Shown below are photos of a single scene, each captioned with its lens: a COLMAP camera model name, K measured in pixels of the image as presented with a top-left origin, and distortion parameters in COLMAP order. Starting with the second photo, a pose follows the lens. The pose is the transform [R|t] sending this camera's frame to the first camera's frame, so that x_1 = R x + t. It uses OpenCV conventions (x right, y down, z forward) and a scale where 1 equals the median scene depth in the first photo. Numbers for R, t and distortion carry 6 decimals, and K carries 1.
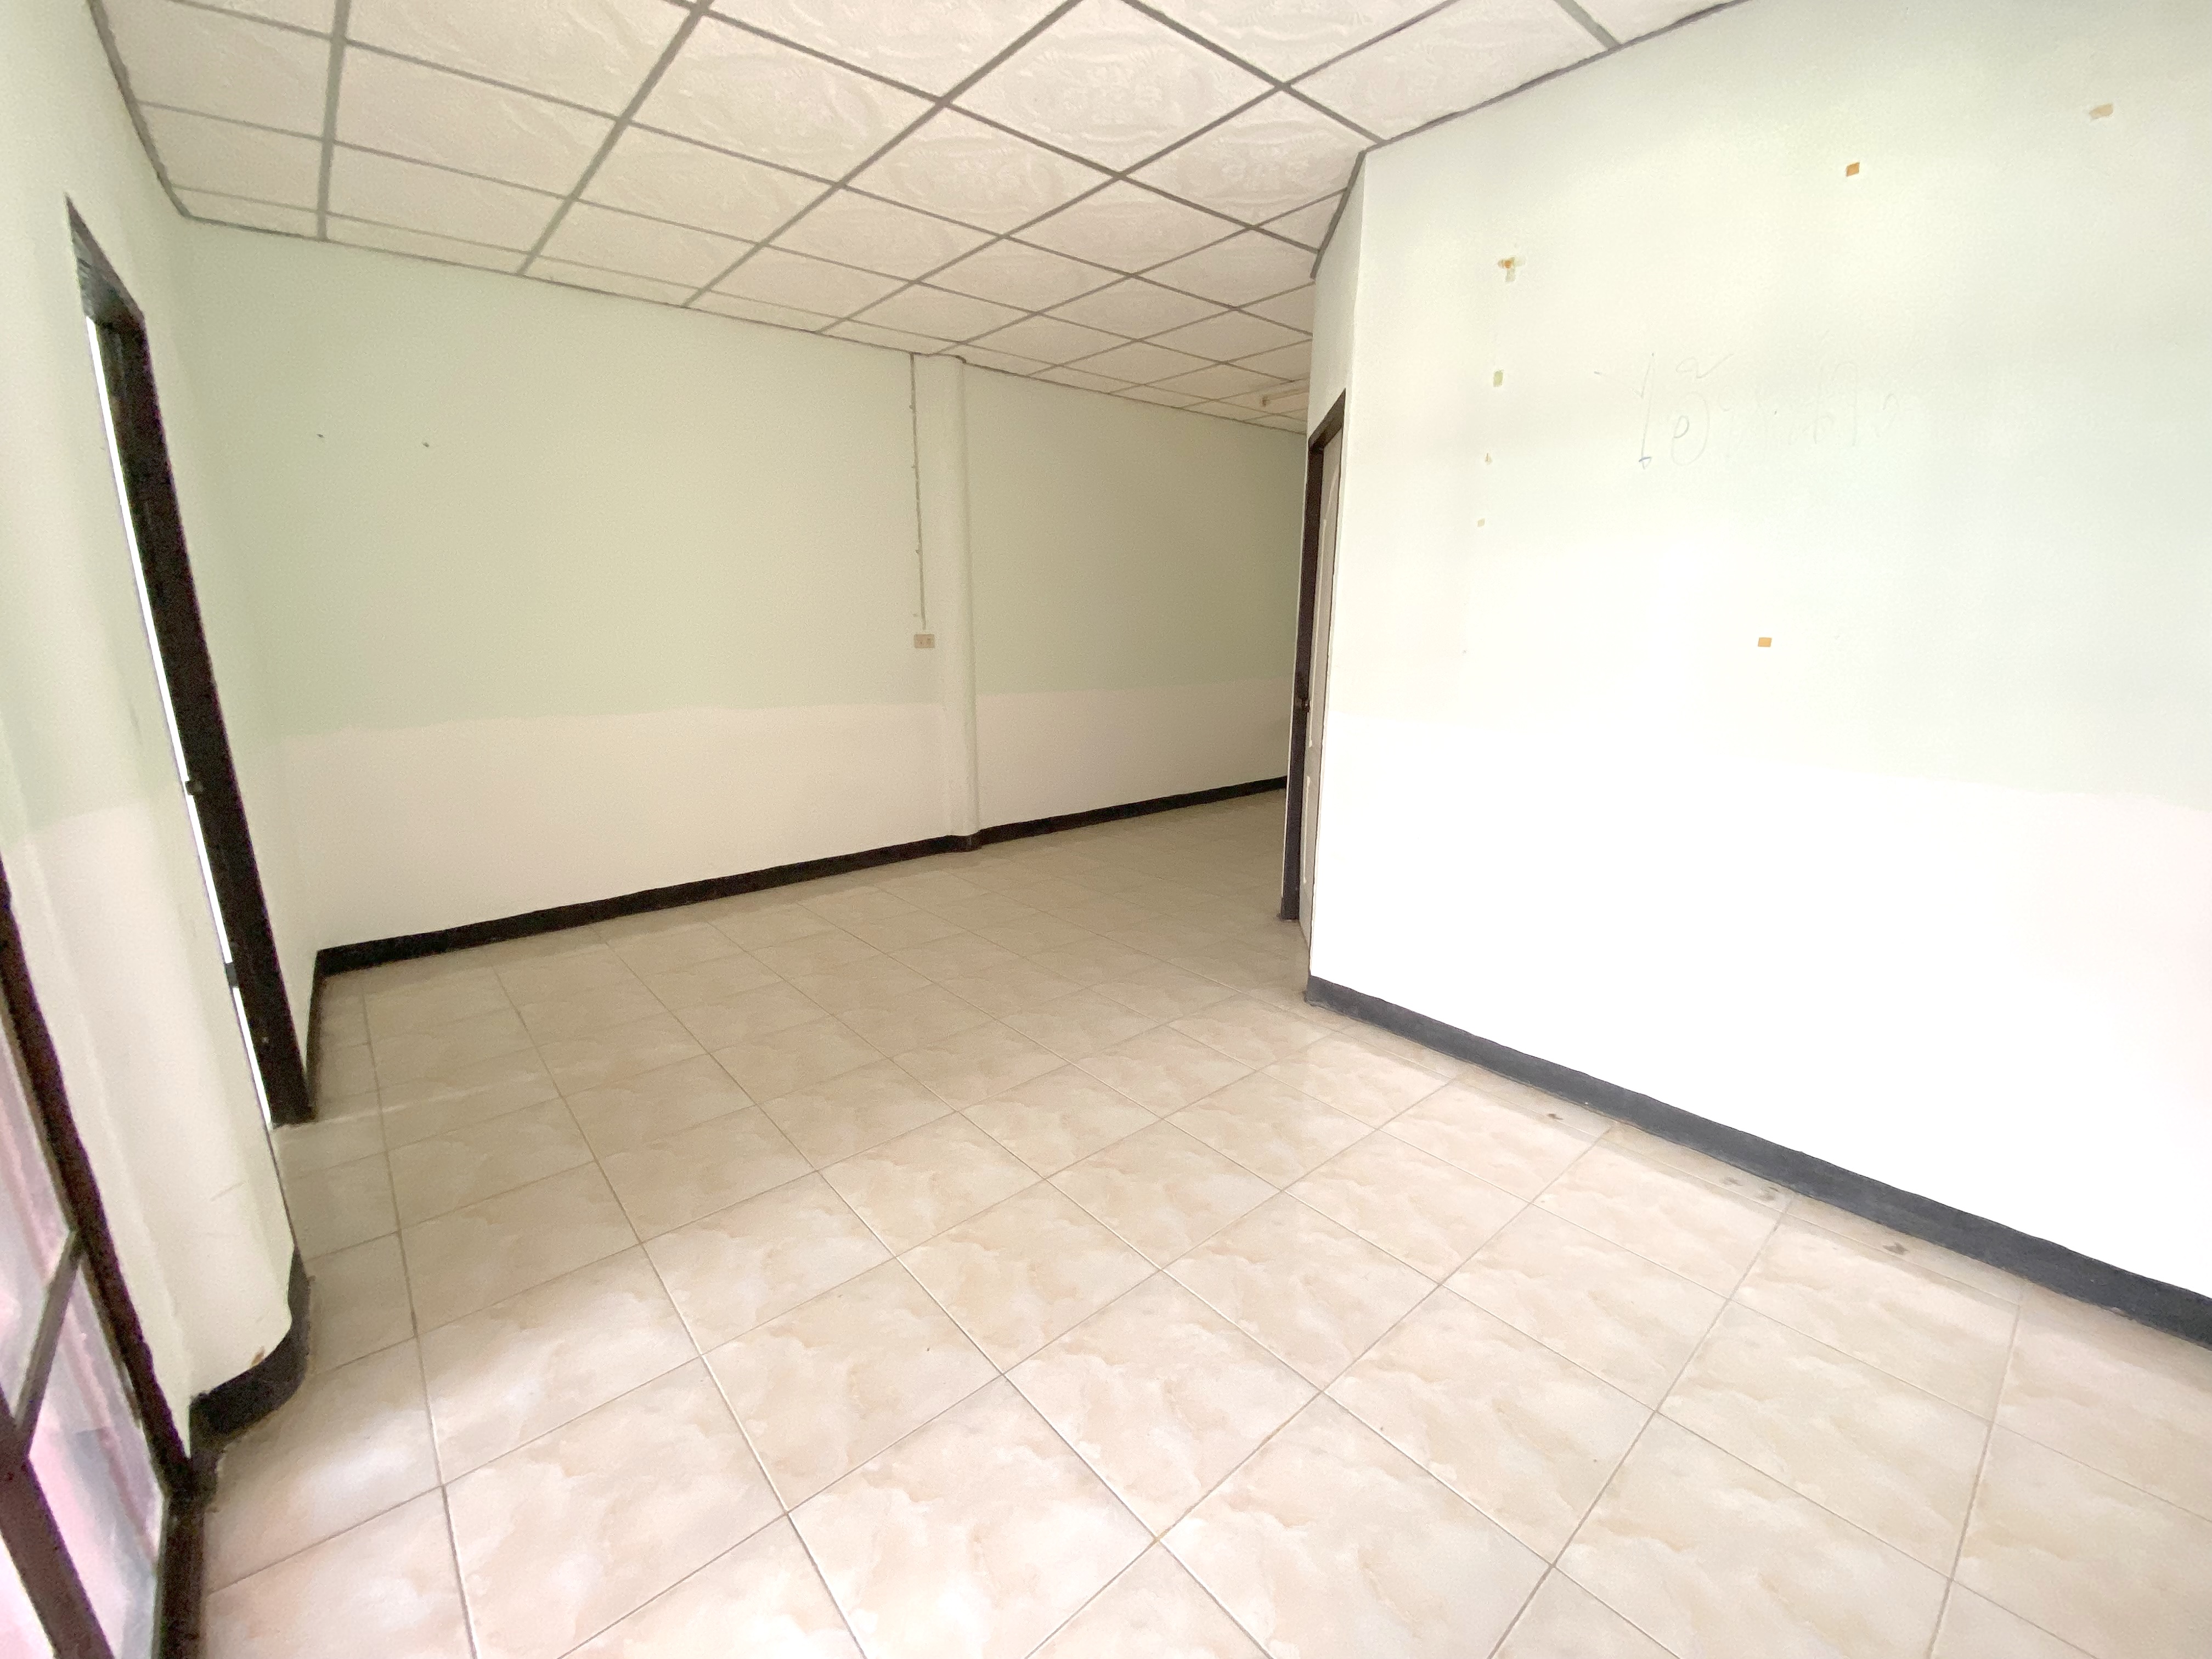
lens RADIAL K [[903.7, 0, 1096.3], [0, 903.7, 828.2], [0, 0, 1]] dist [0.010782, -0.013801]
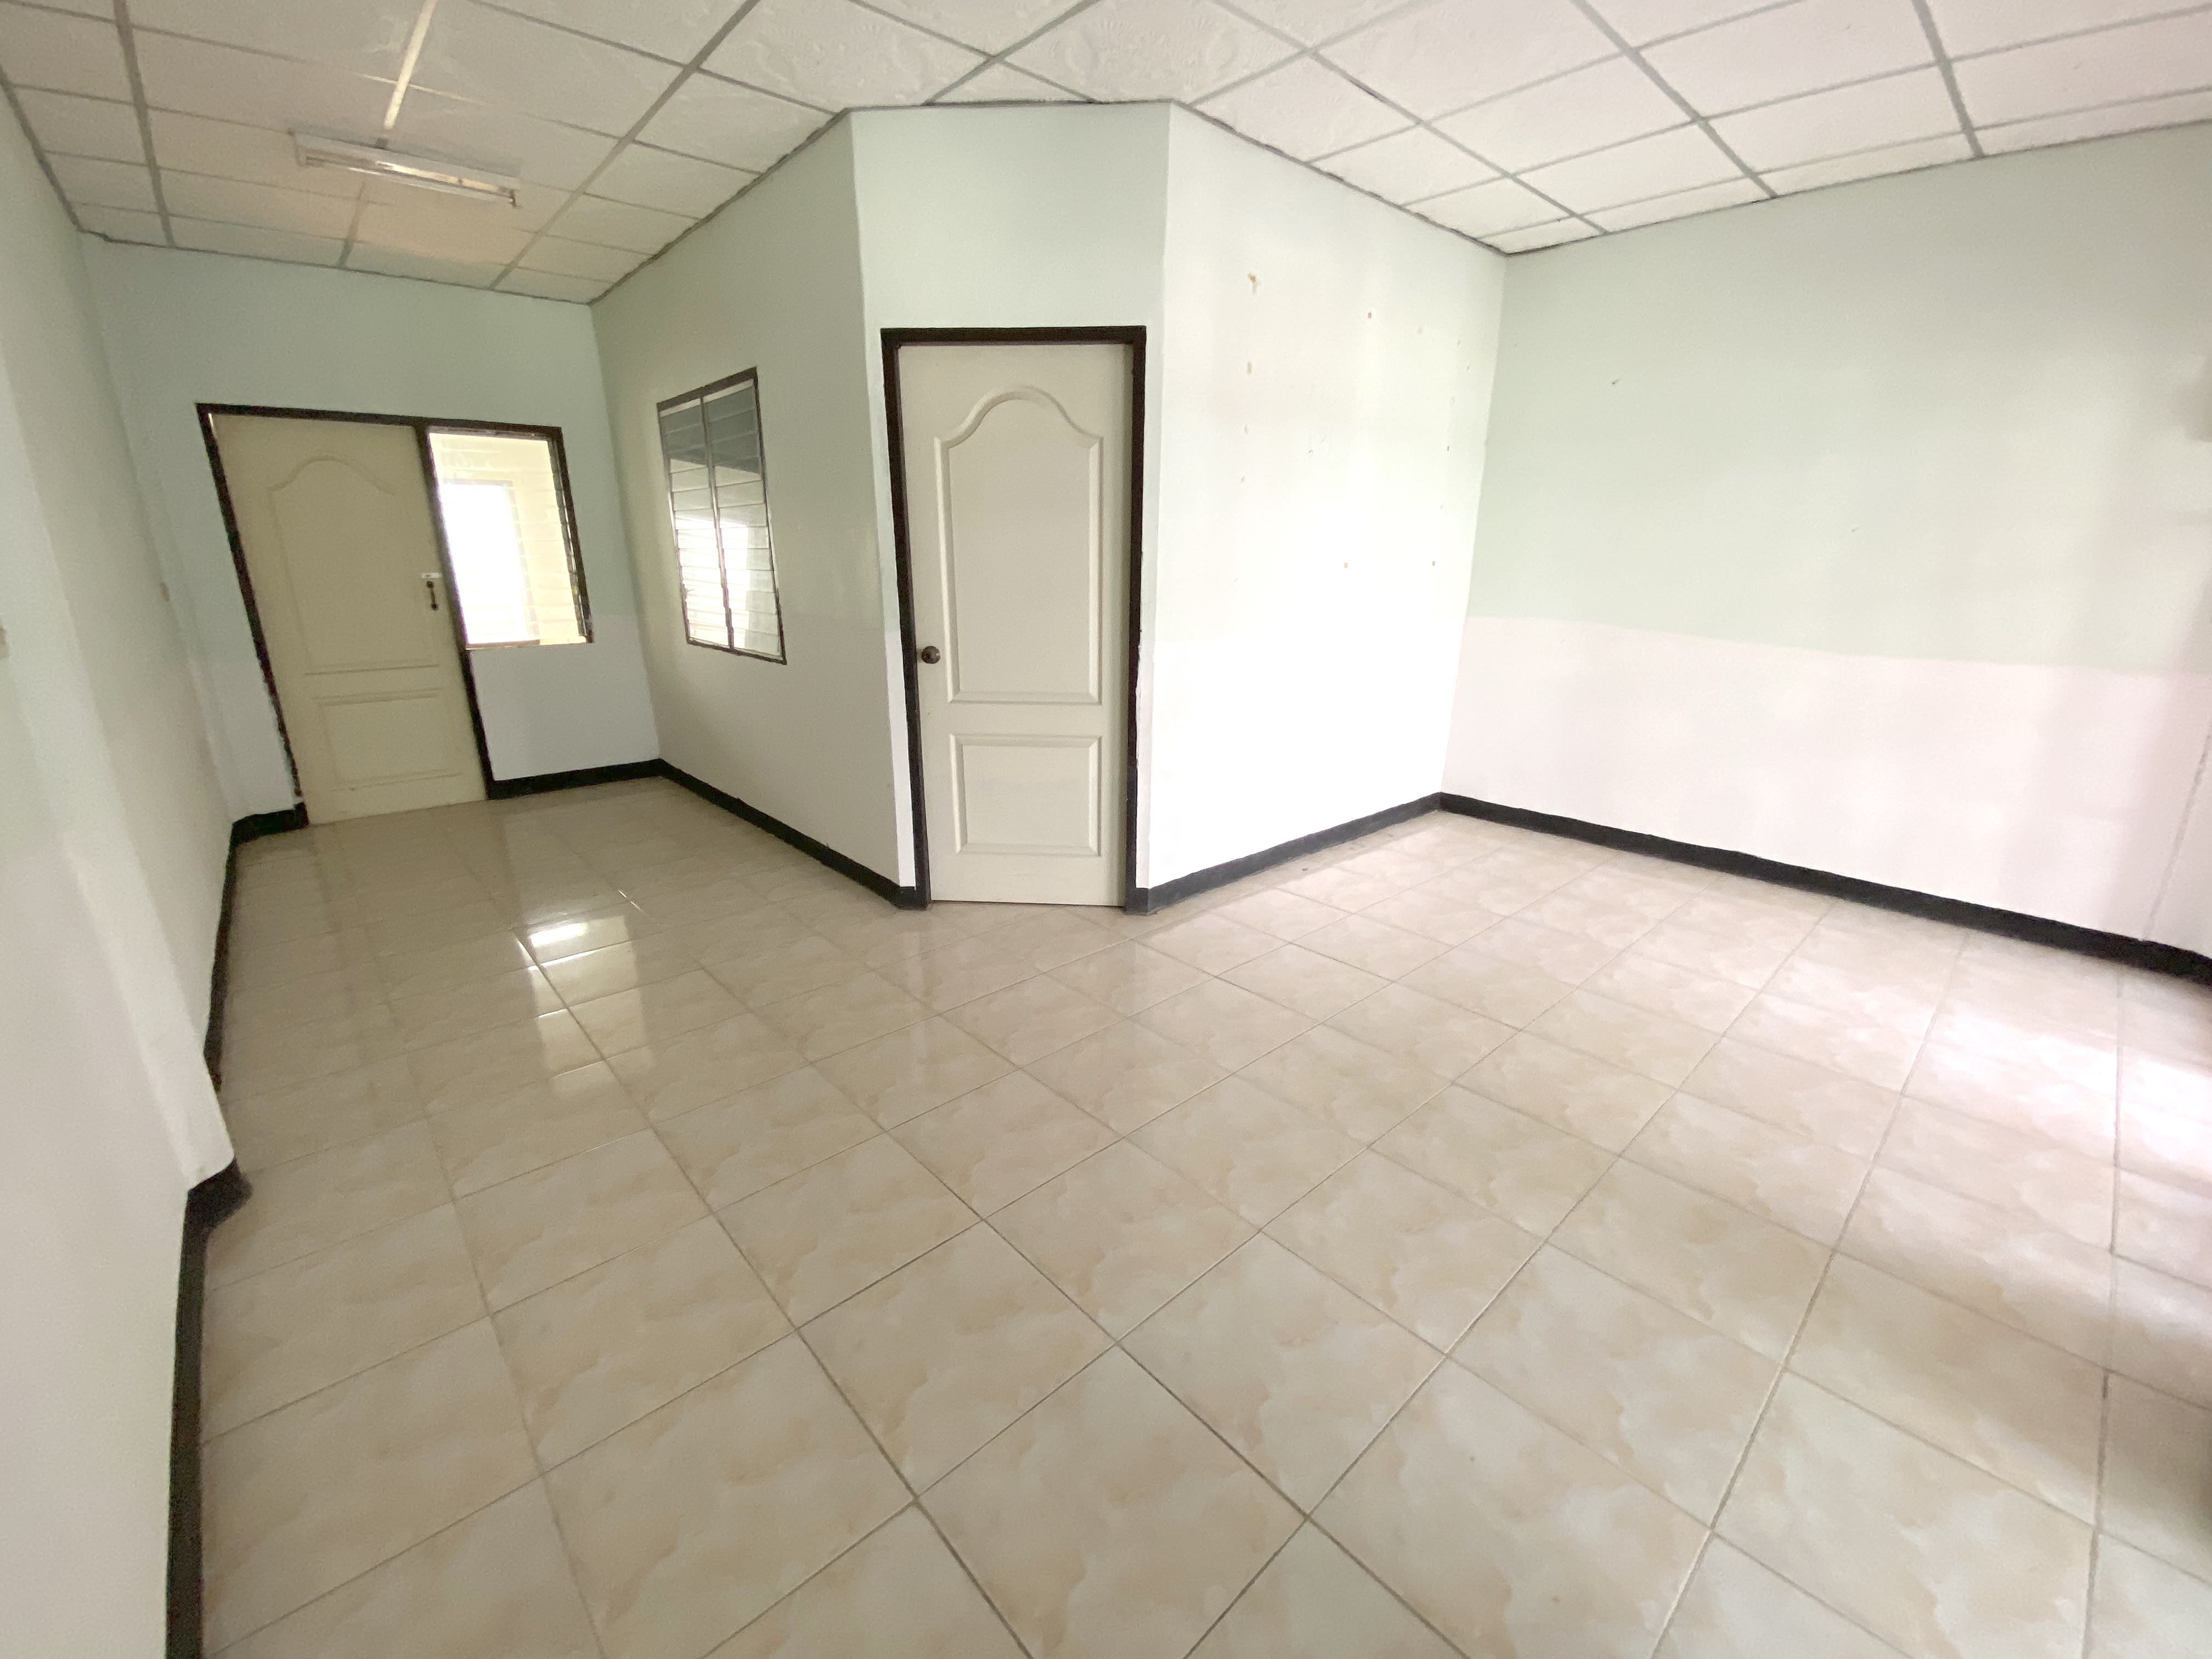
lens RADIAL K [[903.7, 0, 1096.3], [0, 903.7, 828.2], [0, 0, 1]] dist [0.010782, -0.013801]
pose [[-0.035510, -0.295632, 0.954642, -1.340369], [0.225801, 0.928169, 0.295833, -0.416294], [-0.973526, 0.226064, 0.033795, 1.752955]]
